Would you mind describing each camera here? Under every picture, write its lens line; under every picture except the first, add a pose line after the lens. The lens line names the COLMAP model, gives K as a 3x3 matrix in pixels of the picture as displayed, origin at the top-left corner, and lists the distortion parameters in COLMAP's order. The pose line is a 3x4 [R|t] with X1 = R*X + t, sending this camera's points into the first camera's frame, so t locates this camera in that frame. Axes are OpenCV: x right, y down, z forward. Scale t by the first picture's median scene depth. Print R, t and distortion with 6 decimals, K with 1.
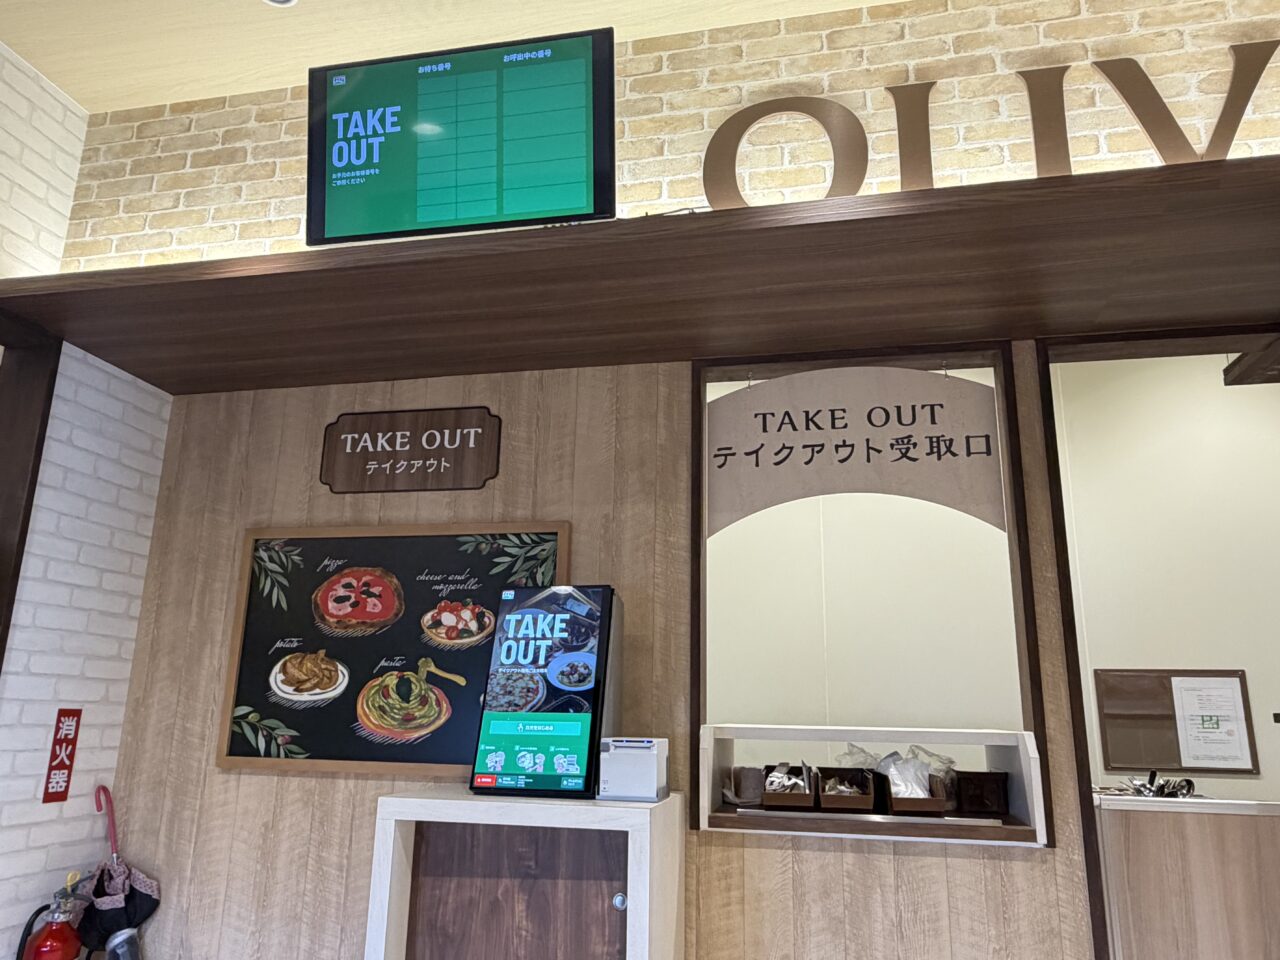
lens RADIAL K [[884.8, 0, 641.3], [0, 884.8, 483.7], [0, 0, 1]] dist [0.003628, 0.000361]
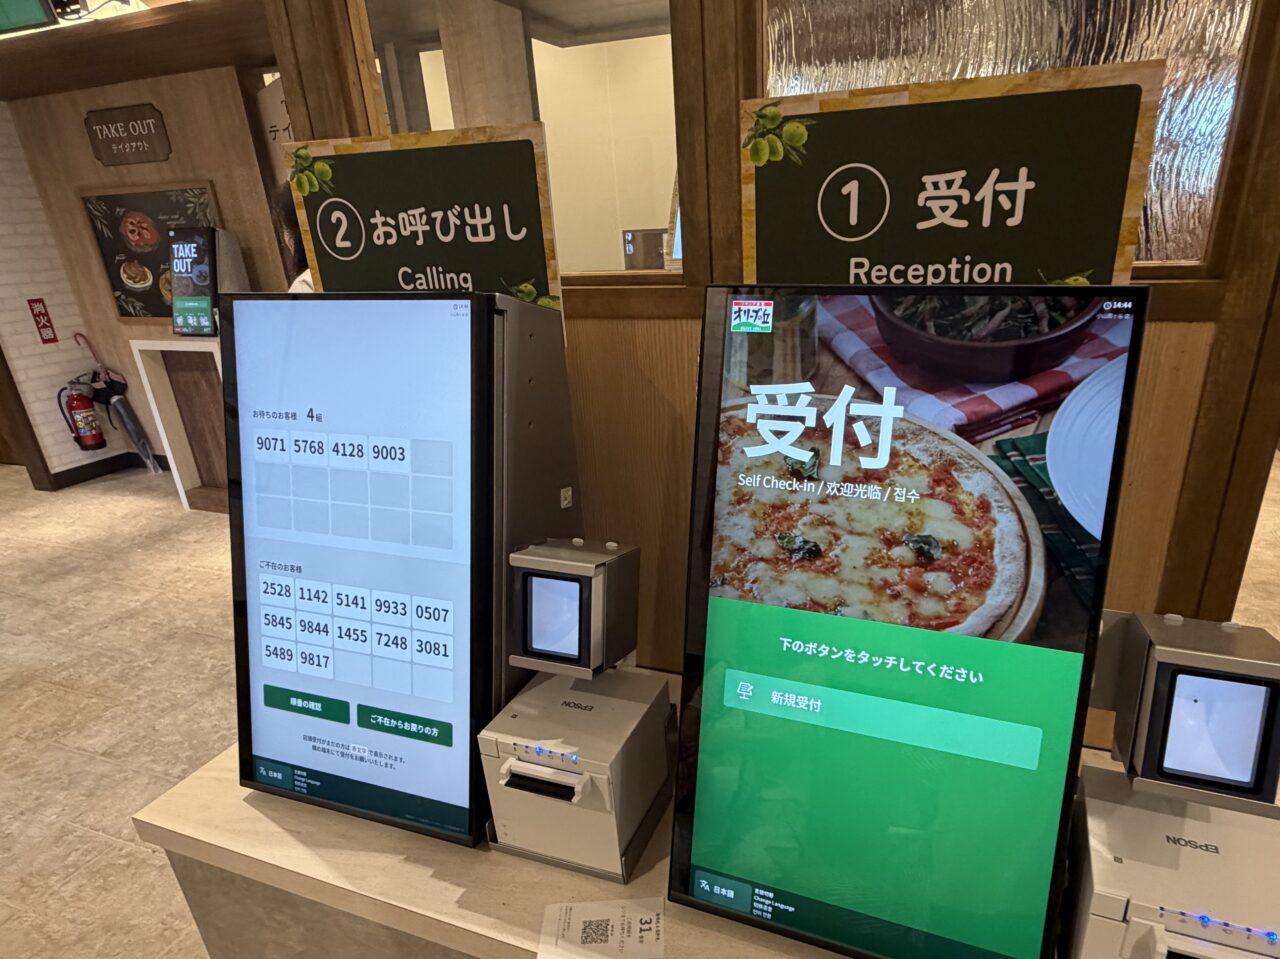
lens RADIAL K [[678.4, 0, 639.3], [0, 678.4, 484.0], [0, 0, 1]] dist [-0.003556, -0.001350]
pose [[0.989430, -0.011741, -0.144536, 0.912929], [0.093785, 0.812017, 0.576049, -0.155576], [0.110602, -0.583516, 0.804535, -0.316291]]
